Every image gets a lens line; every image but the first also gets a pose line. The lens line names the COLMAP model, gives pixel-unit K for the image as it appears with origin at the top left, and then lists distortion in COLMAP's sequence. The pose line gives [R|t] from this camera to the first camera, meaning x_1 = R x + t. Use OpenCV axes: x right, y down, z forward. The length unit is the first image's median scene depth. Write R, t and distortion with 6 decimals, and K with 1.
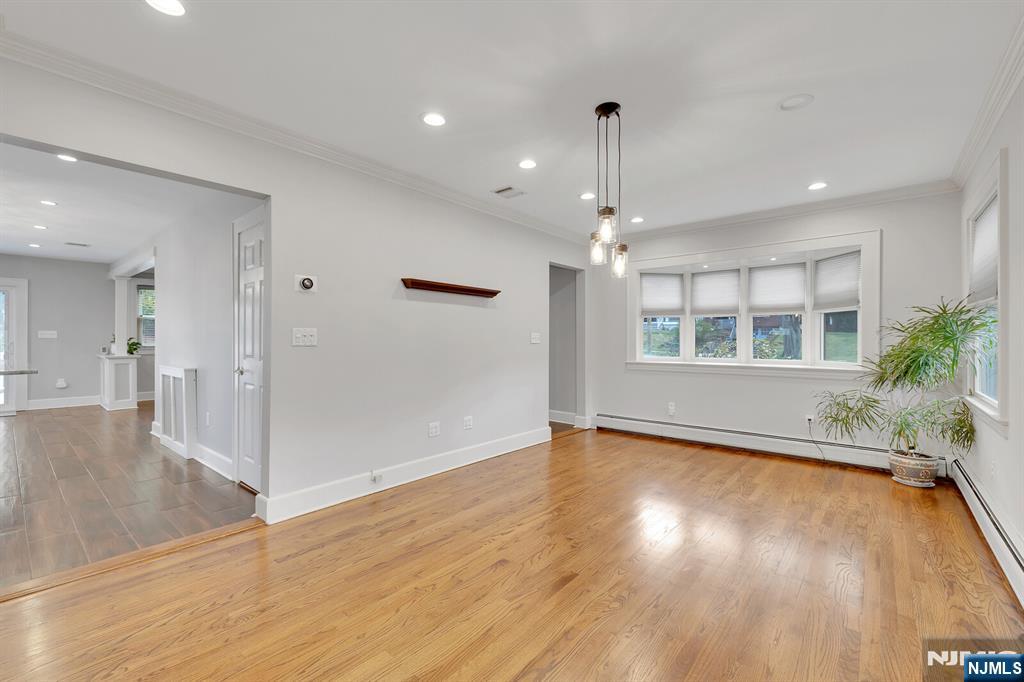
lens RADIAL K [[437.3, 0, 508.3], [0, 437.3, 343.2], [0, 0, 1]] dist [-0.002683, -0.000185]
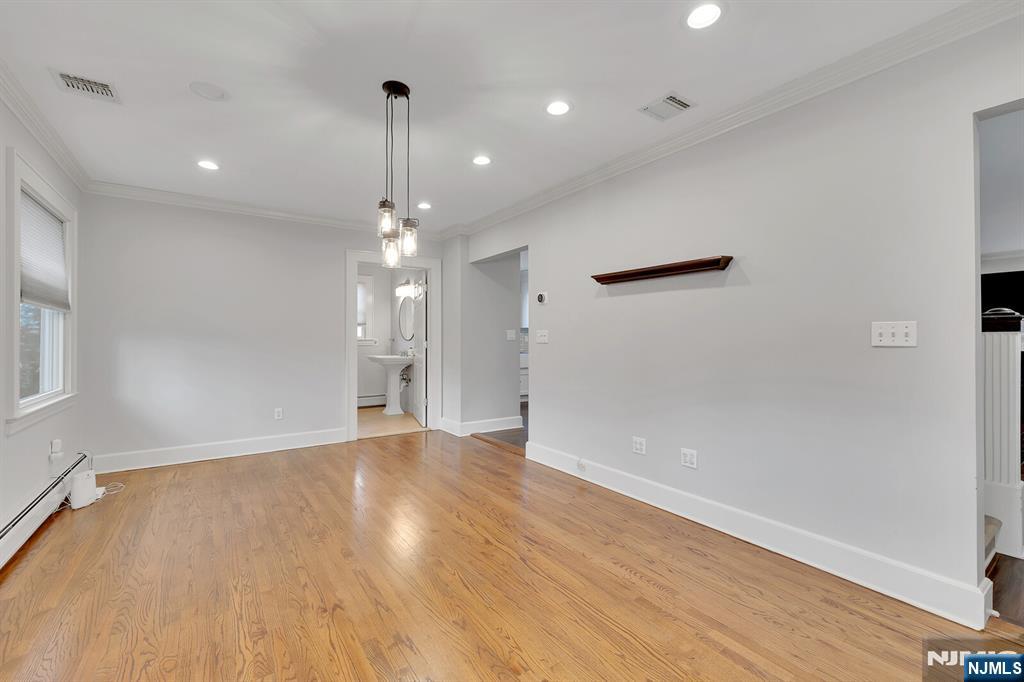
lens RADIAL K [[438.6, 0, 511.3], [0, 438.6, 346.1], [0, 0, 1]] dist [-0.002575, 0.000047]
pose [[-0.257331, 0.015489, -0.966199, 0.788846], [-0.008235, 0.999800, 0.018221, -0.007403], [0.966288, 0.012645, -0.257152, 1.101721]]
